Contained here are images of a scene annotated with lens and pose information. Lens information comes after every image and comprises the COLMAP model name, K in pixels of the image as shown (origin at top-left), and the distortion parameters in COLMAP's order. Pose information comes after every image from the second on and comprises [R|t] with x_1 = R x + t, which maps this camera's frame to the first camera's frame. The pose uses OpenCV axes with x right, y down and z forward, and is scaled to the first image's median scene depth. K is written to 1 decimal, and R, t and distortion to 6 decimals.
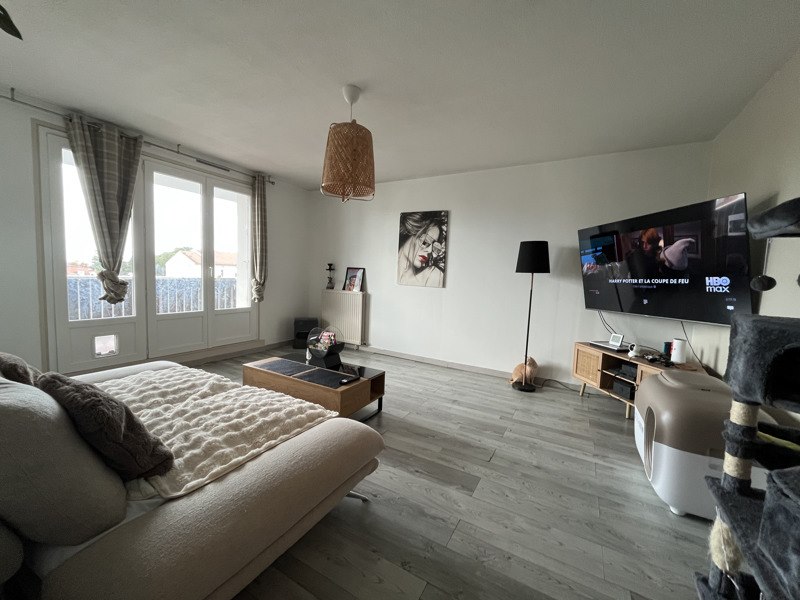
lens RADIAL K [[322.1, 0, 399.9], [0, 322.1, 298.1], [0, 0, 1]] dist [0.003337, 0.000059]
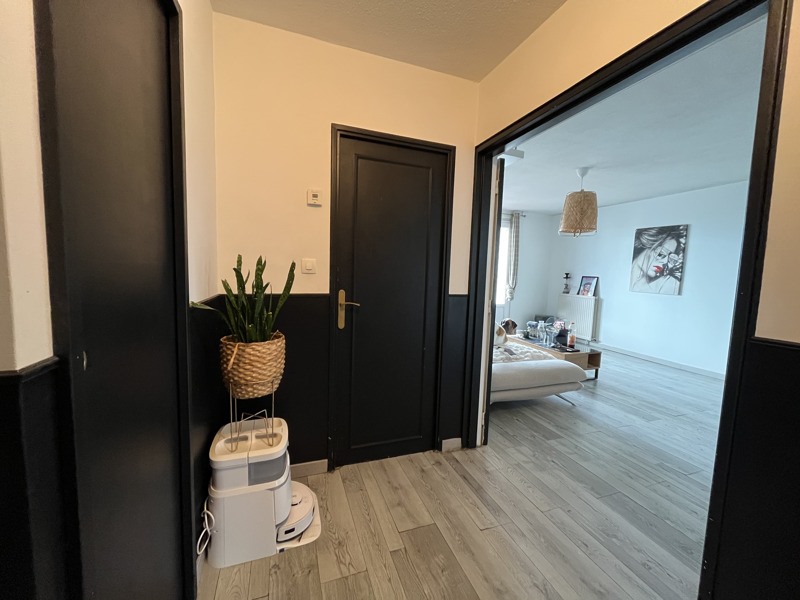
lens RADIAL K [[322.1, 0, 400.3], [0, 322.1, 298.6], [0, 0, 1]] dist [0.003337, 0.000059]
pose [[0.761425, 0.043233, -0.646809, 0.120544], [-0.051777, 0.998642, 0.005798, 0.020325], [0.646182, 0.029075, 0.762630, -0.425030]]
